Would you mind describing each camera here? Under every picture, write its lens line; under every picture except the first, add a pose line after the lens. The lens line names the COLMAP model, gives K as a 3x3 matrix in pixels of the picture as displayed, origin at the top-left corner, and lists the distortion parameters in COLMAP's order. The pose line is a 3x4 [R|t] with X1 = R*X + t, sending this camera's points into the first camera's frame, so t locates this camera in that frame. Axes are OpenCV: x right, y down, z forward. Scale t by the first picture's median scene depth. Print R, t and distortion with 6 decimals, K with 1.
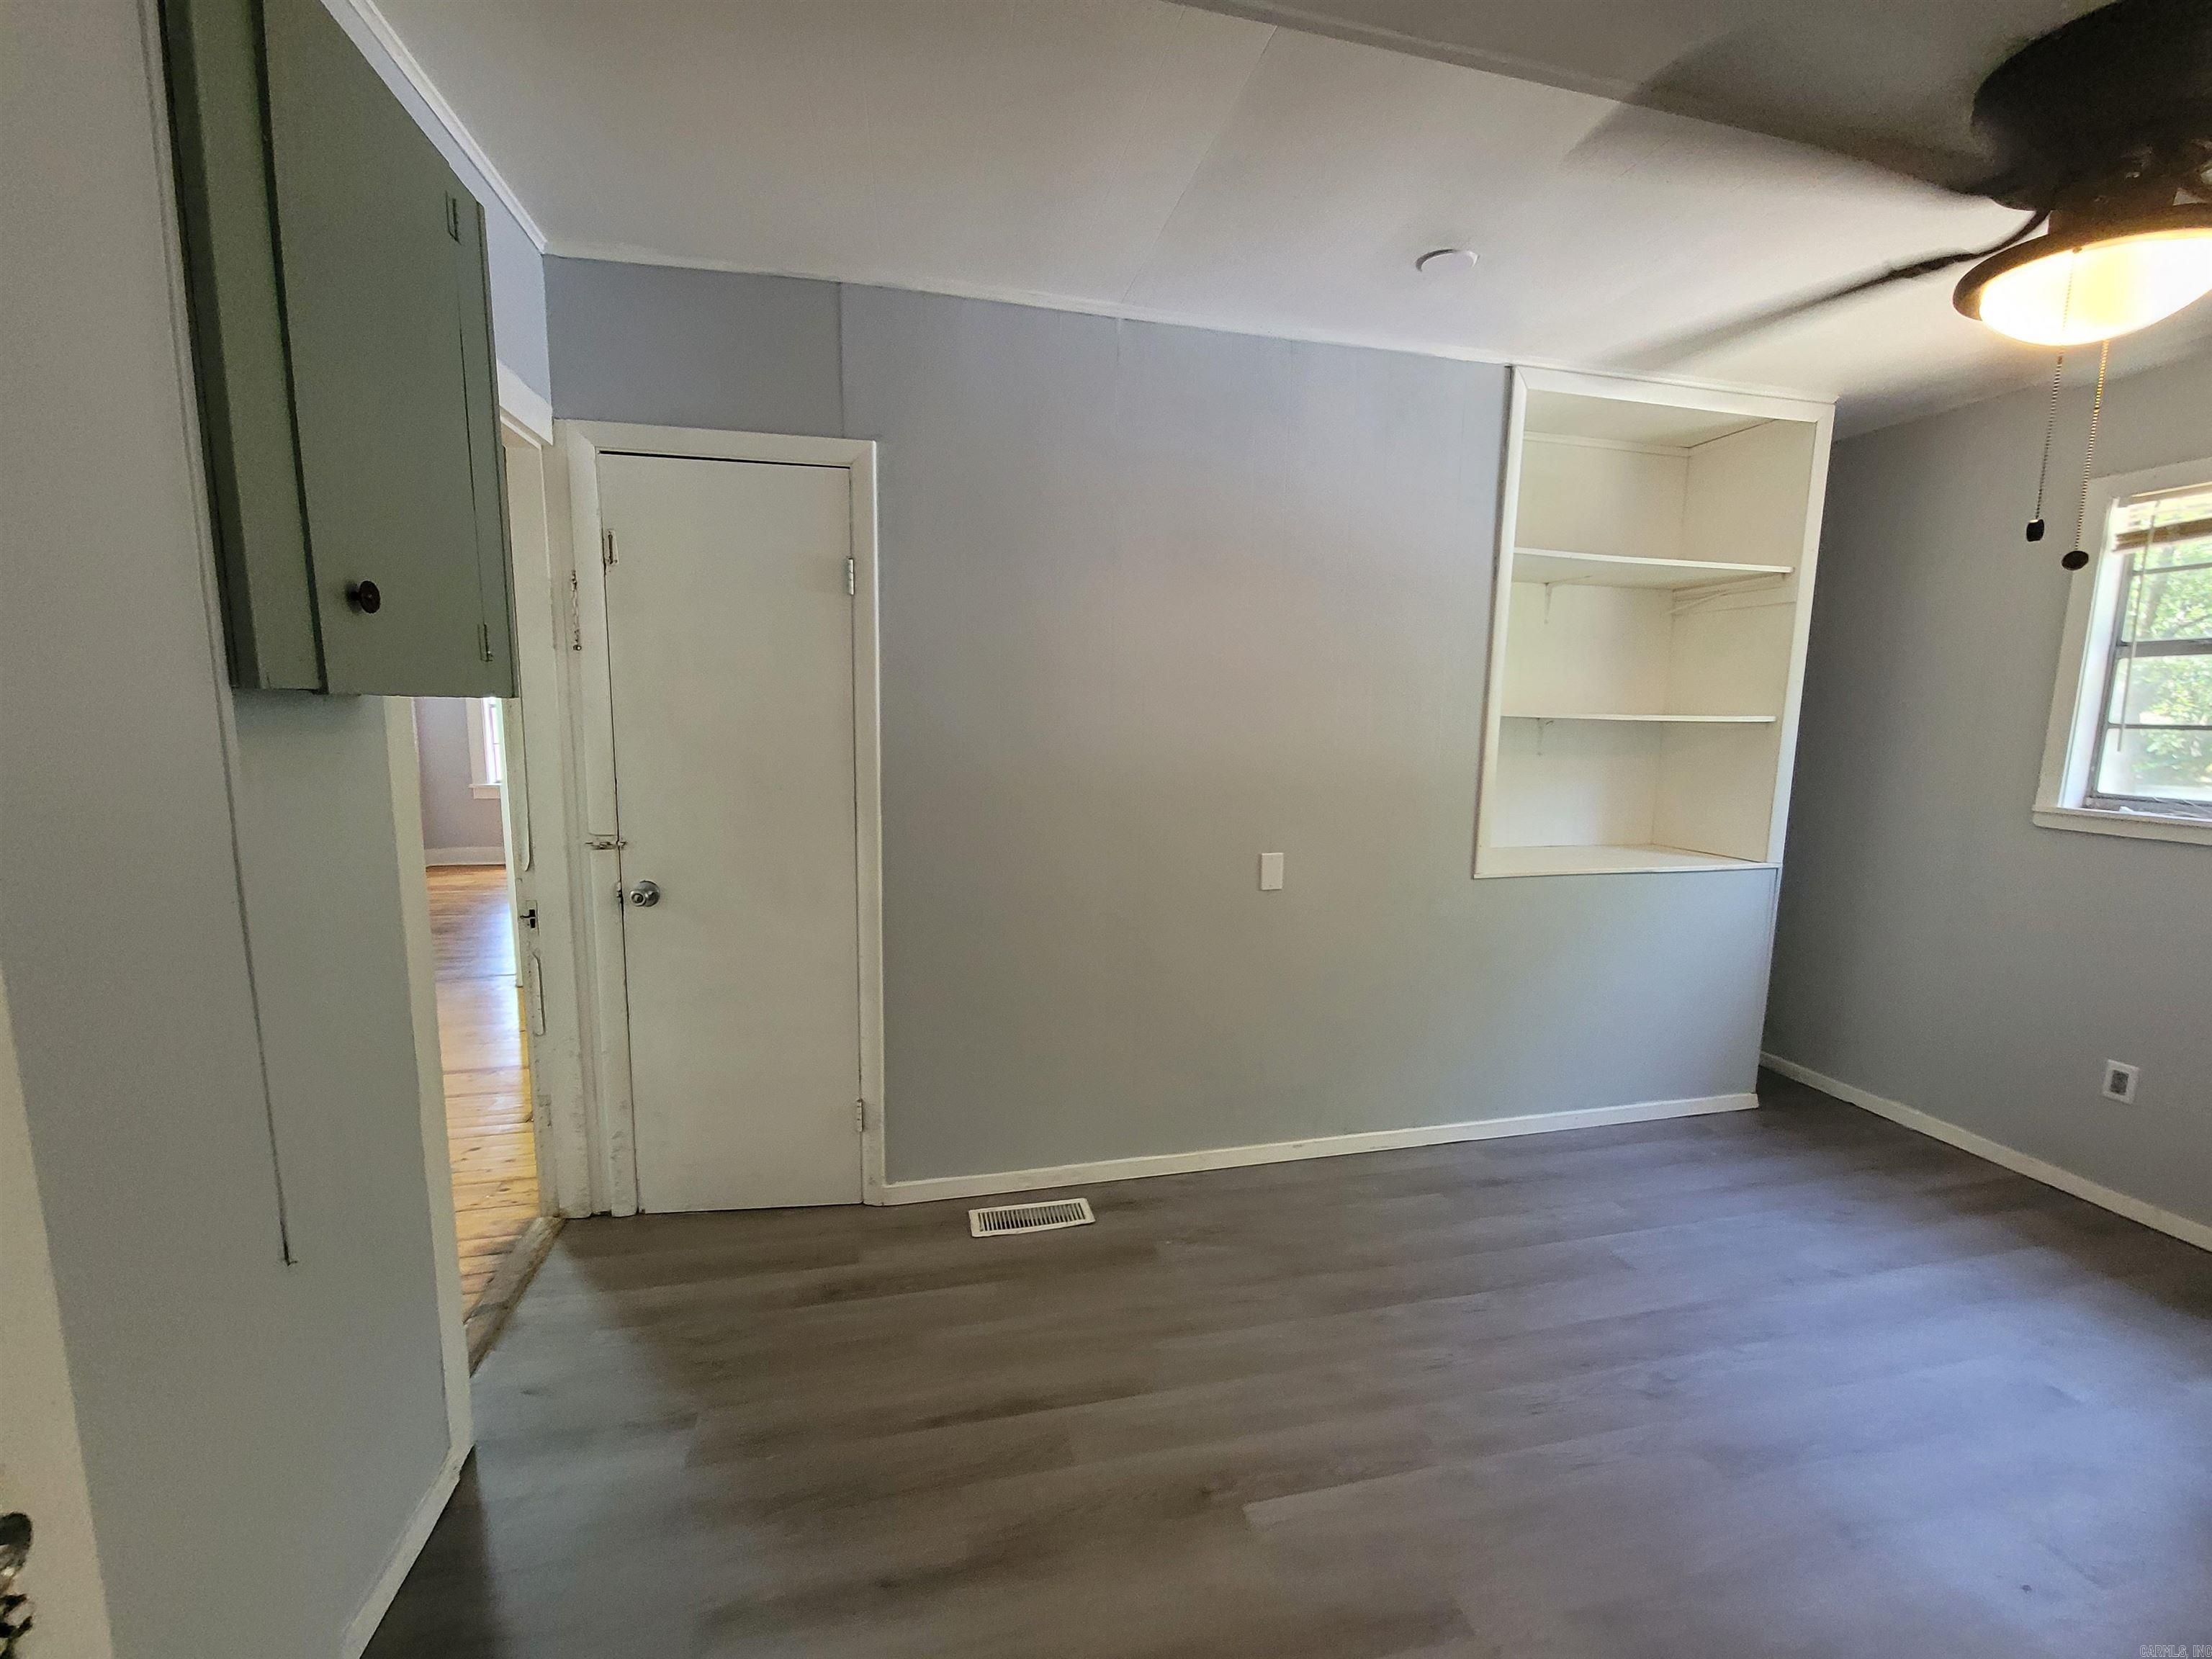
lens RADIAL K [[912.7, 0, 1110.0], [0, 912.7, 834.6], [0, 0, 1]] dist [0.000872, -0.000205]
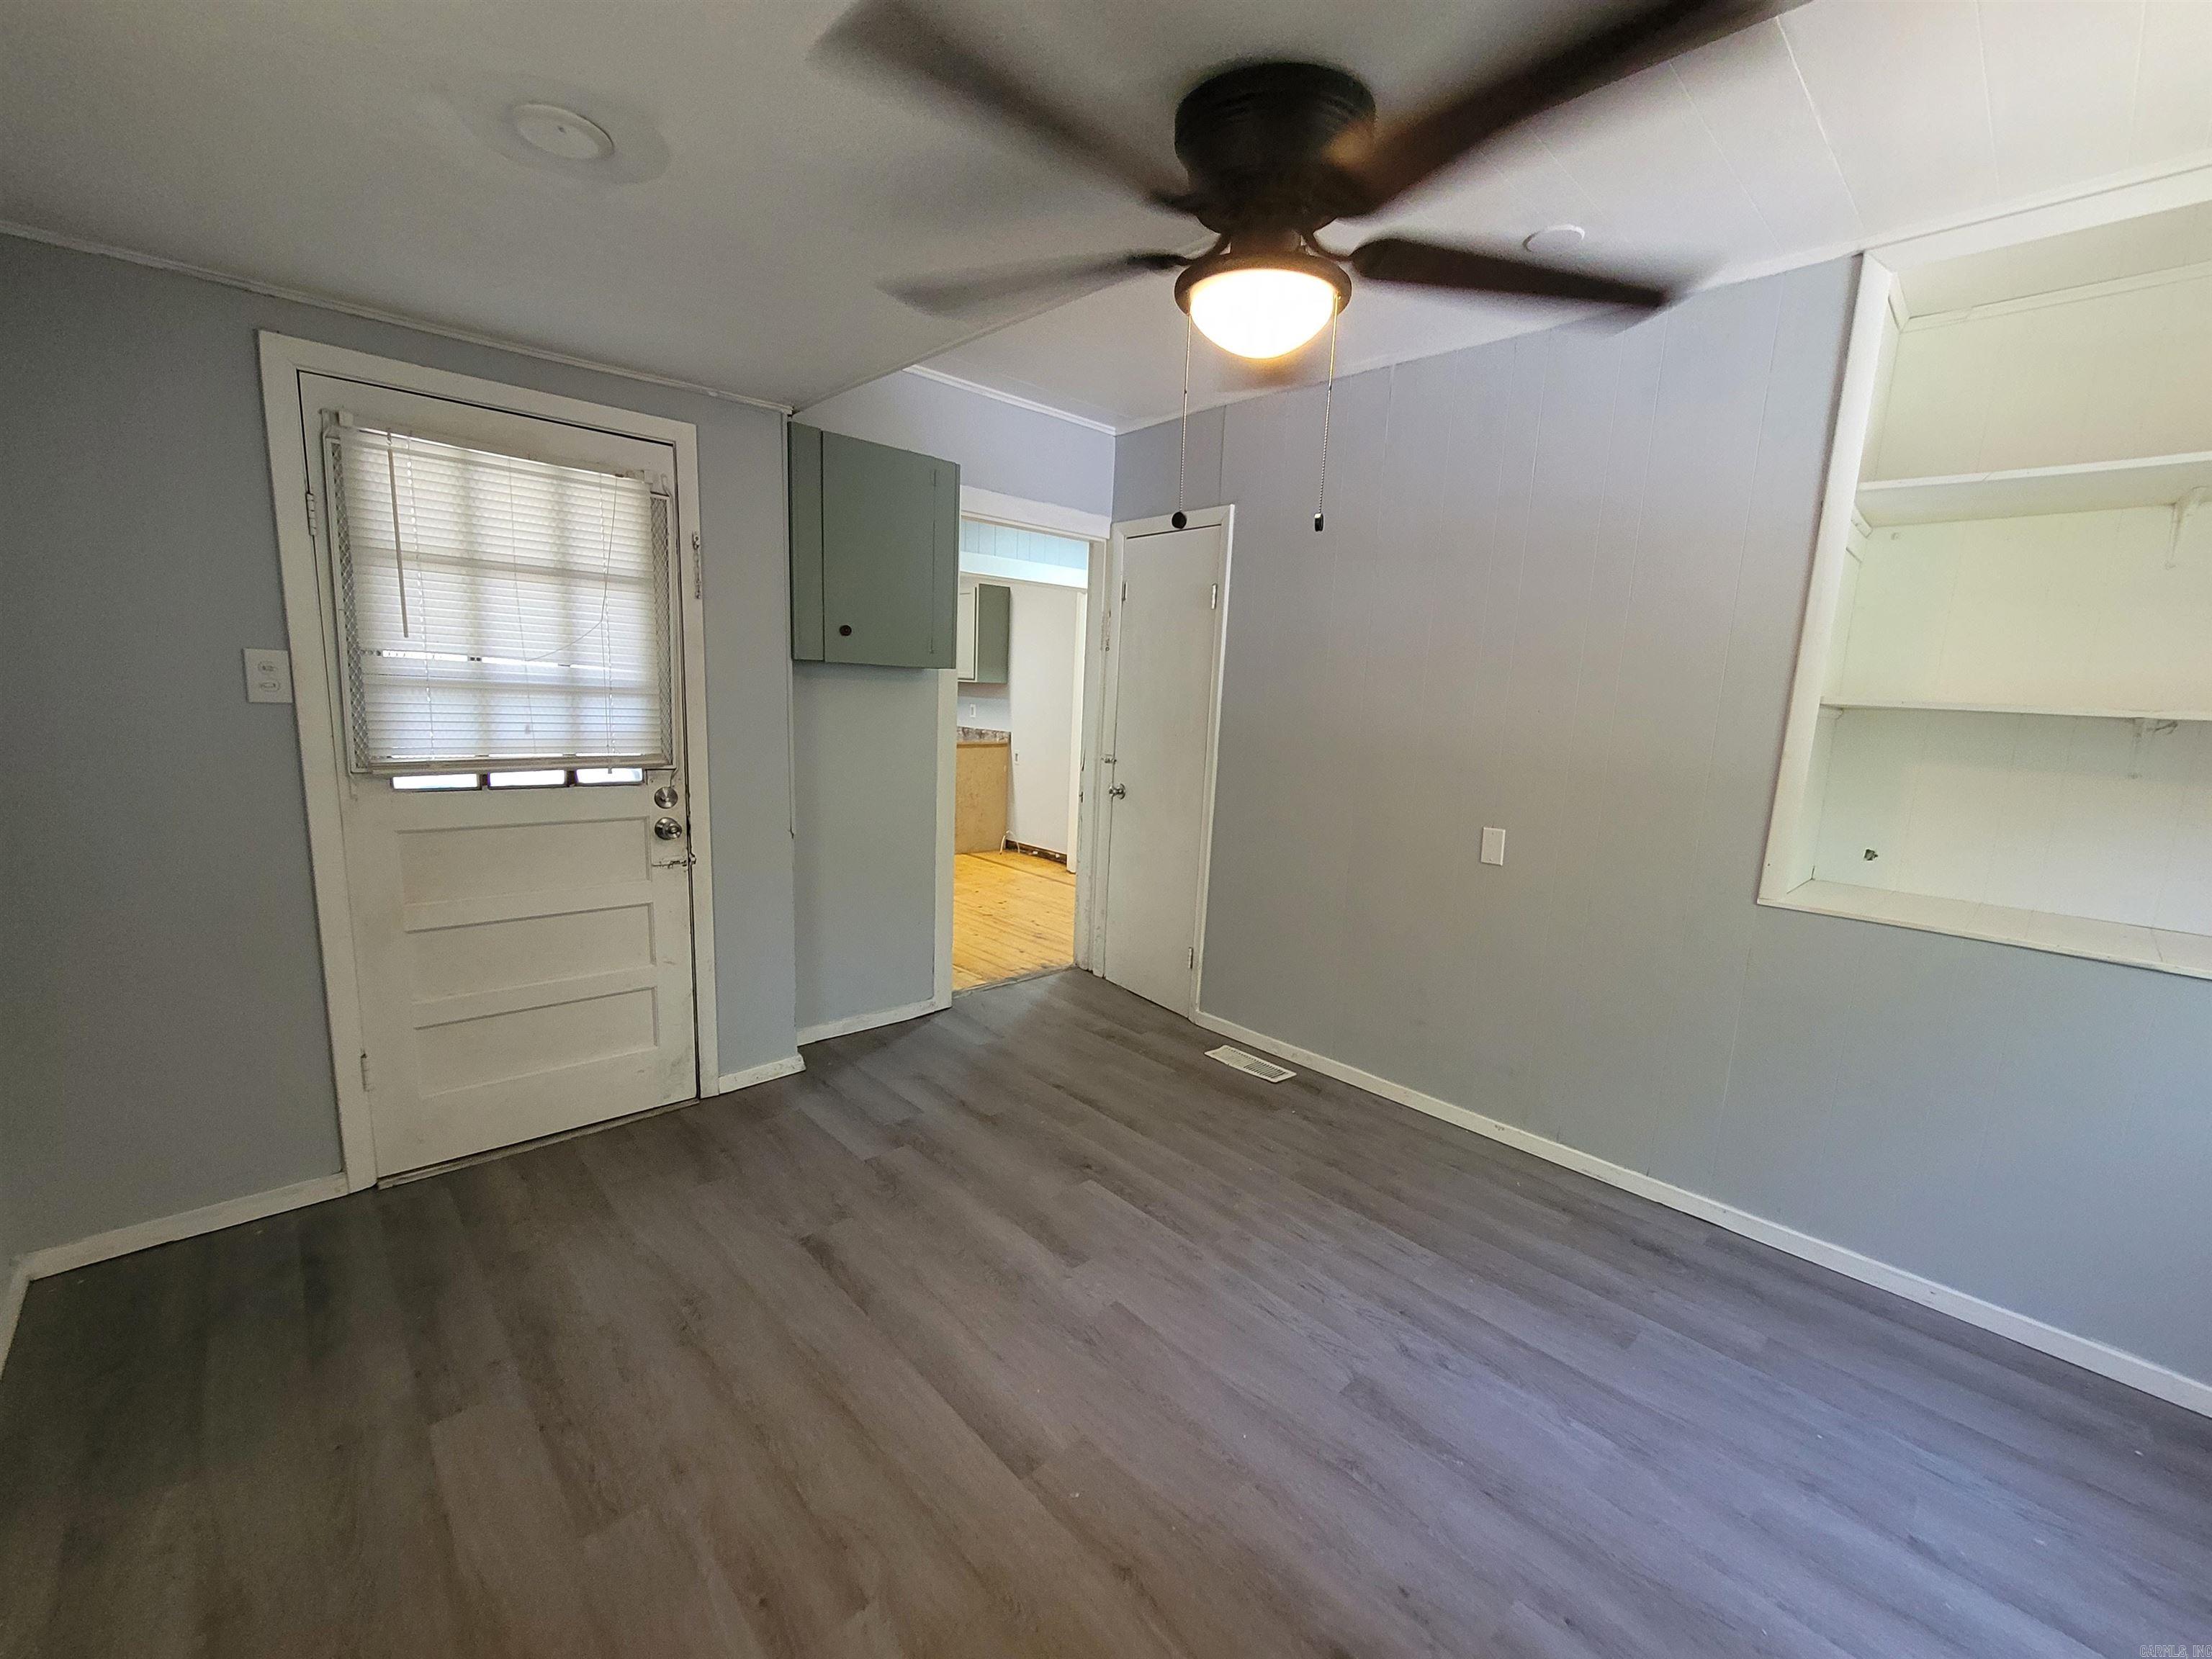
lens RADIAL K [[912.7, 0, 1121.1], [0, 912.7, 831.8], [0, 0, 1]] dist [0.000872, -0.000205]
pose [[0.500948, 0.140379, -0.854017, 0.976572], [-0.152101, 0.985680, 0.072803, 0.015021], [0.852008, 0.093426, 0.515126, 0.122502]]
